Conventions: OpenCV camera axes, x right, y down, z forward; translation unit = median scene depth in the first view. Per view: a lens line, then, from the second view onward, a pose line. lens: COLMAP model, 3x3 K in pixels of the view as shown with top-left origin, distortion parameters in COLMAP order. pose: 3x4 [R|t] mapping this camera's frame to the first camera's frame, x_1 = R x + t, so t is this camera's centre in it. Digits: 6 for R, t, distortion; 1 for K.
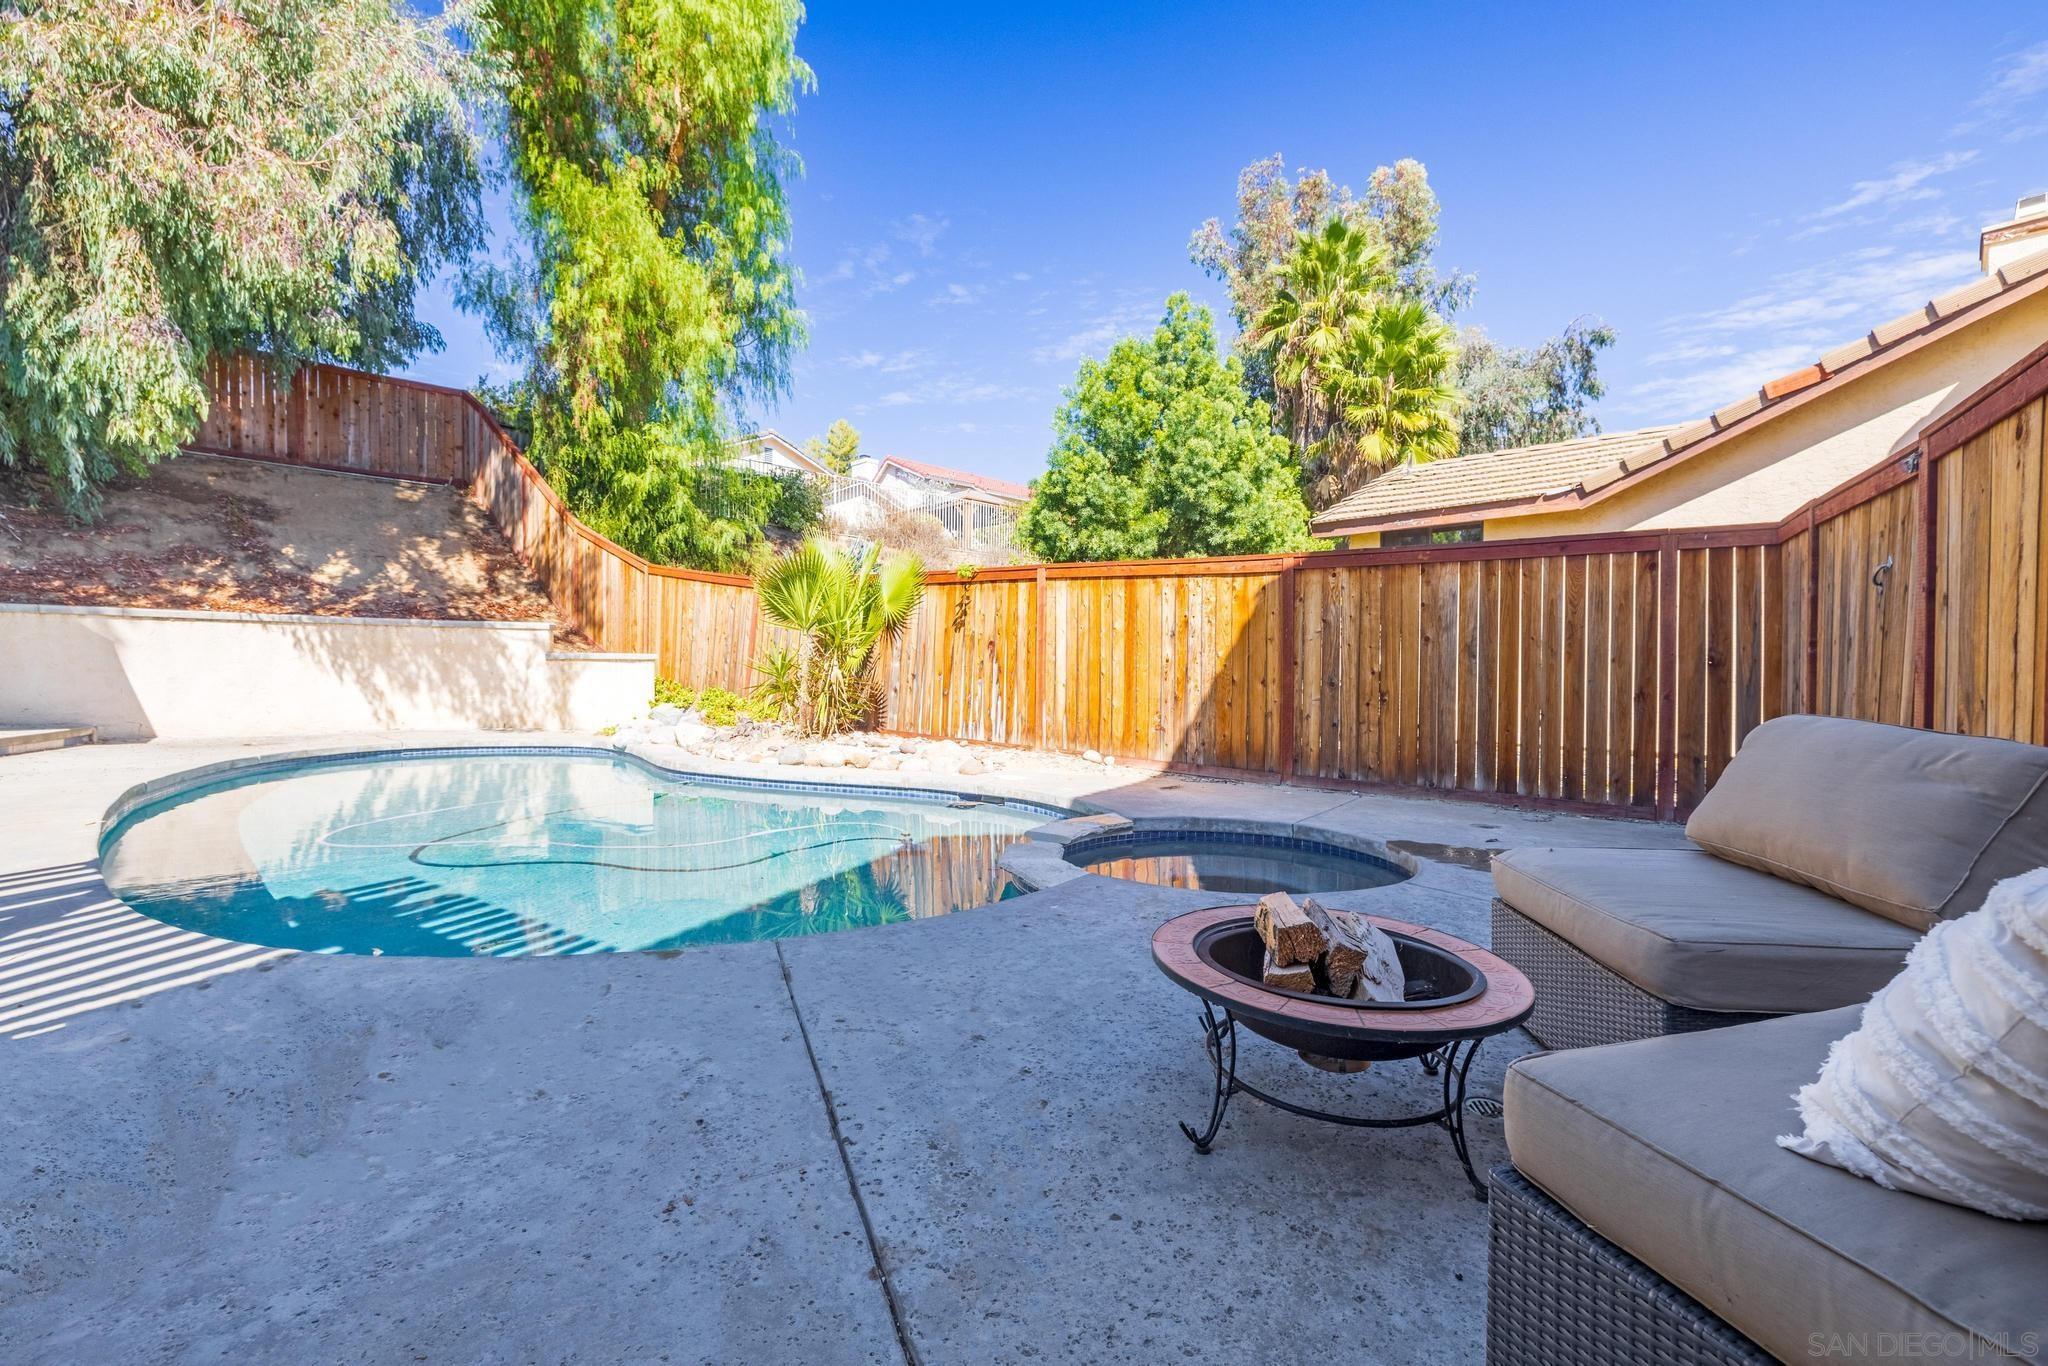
lens RADIAL K [[855.1, 0, 1029.8], [0, 855.1, 669.7], [0, 0, 1]] dist [0.002199, 0.000023]
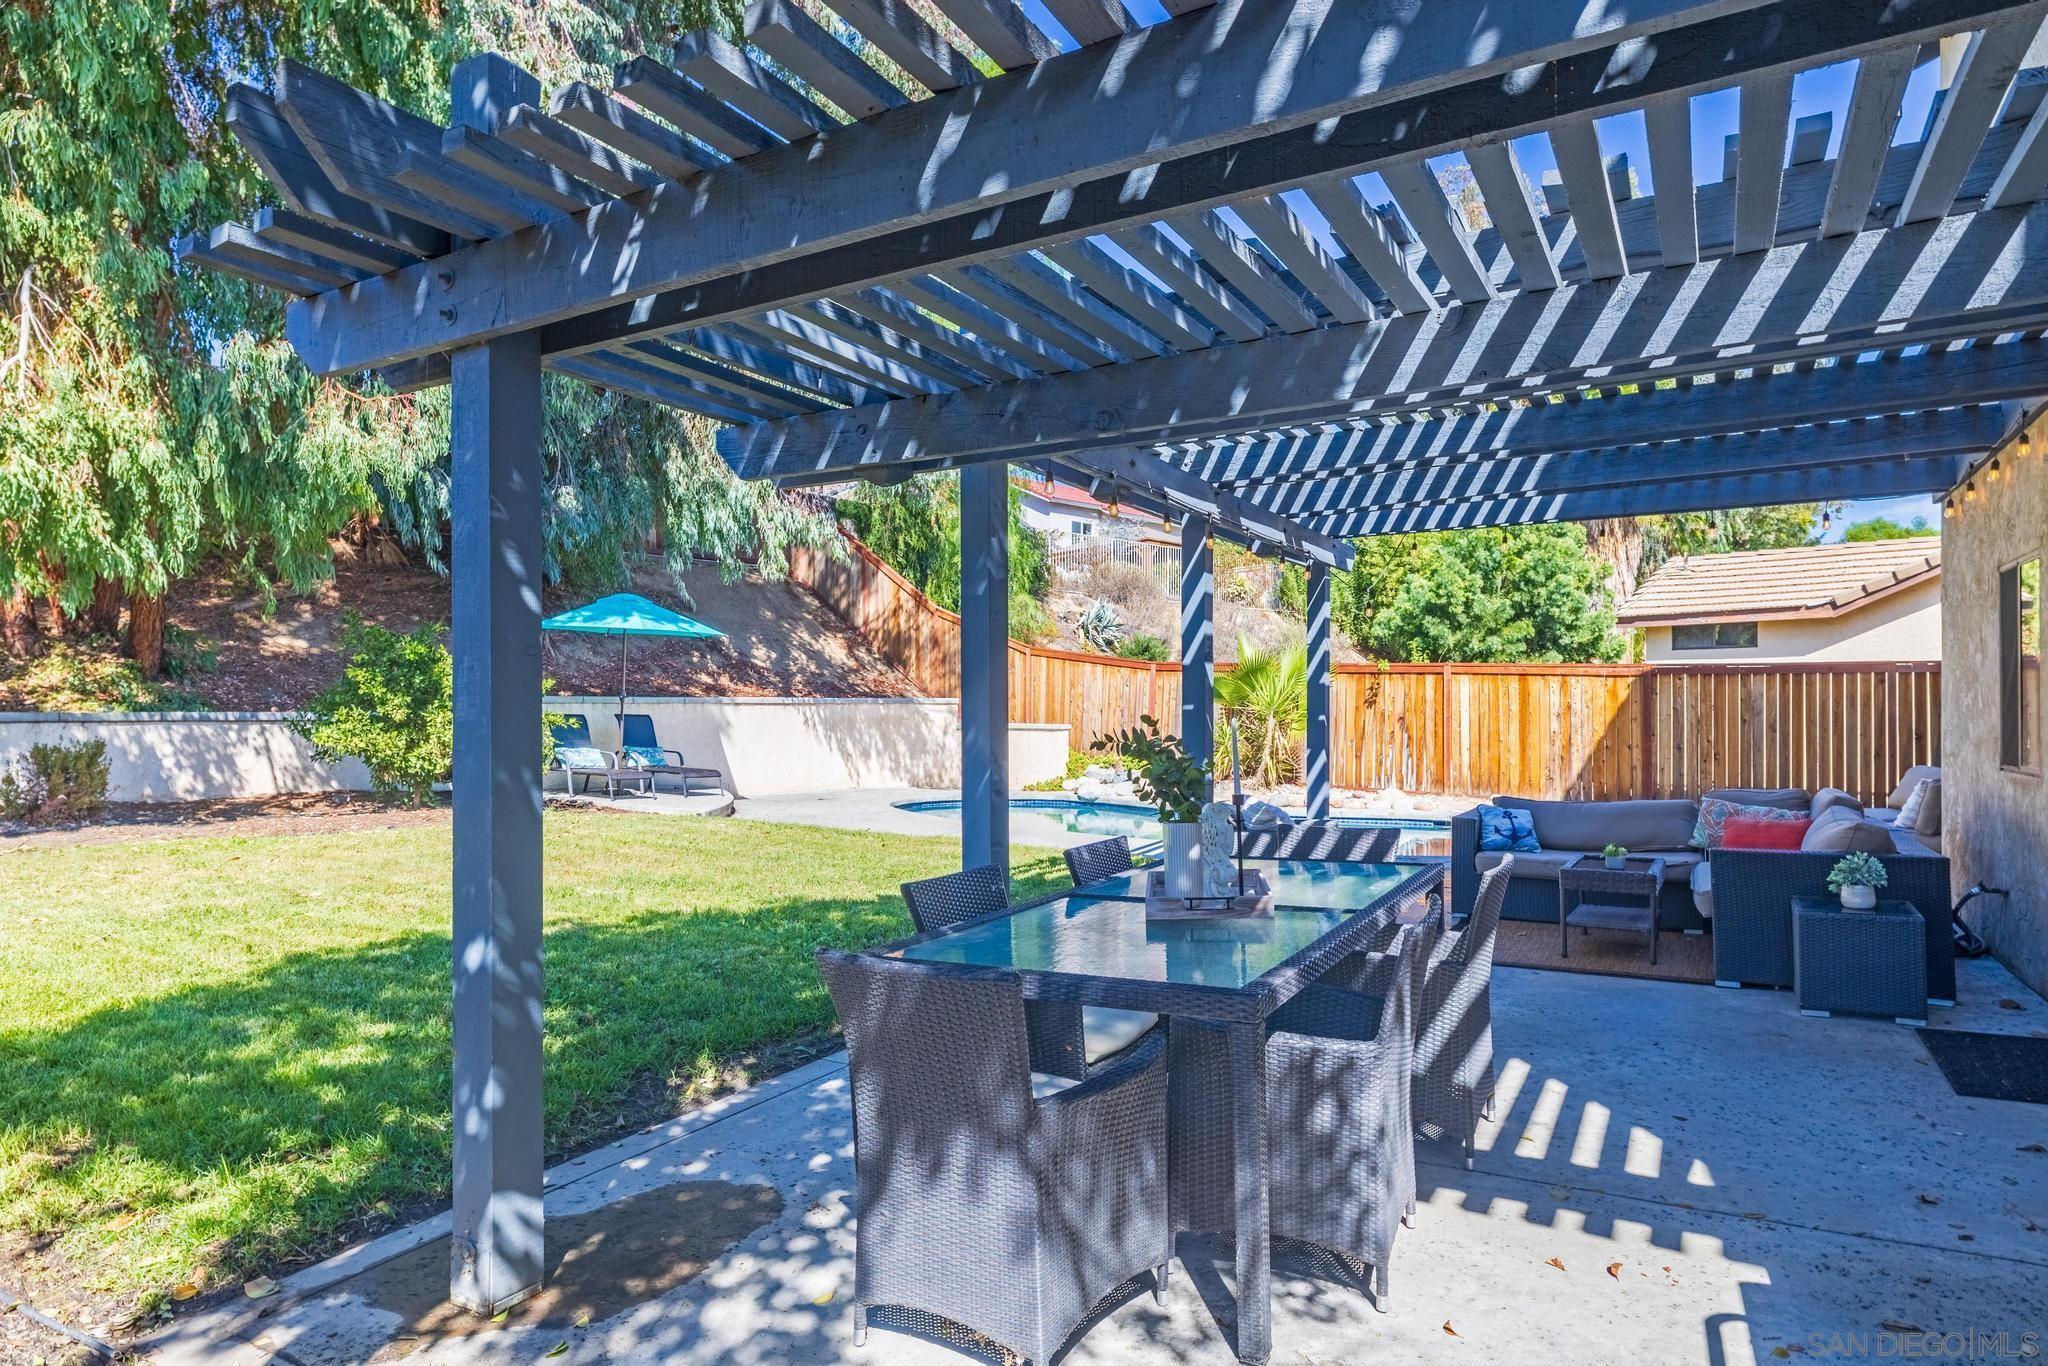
lens RADIAL K [[1153.4, 0, 1028.3], [0, 1153.4, 708.7], [0, 0, 1]] dist [-0.002840, 0.000323]
pose [[0.999720, -0.010760, -0.021074, -0.618832], [0.010667, 0.999933, -0.004507, -0.045643], [0.021121, 0.004281, 0.999768, -0.886988]]
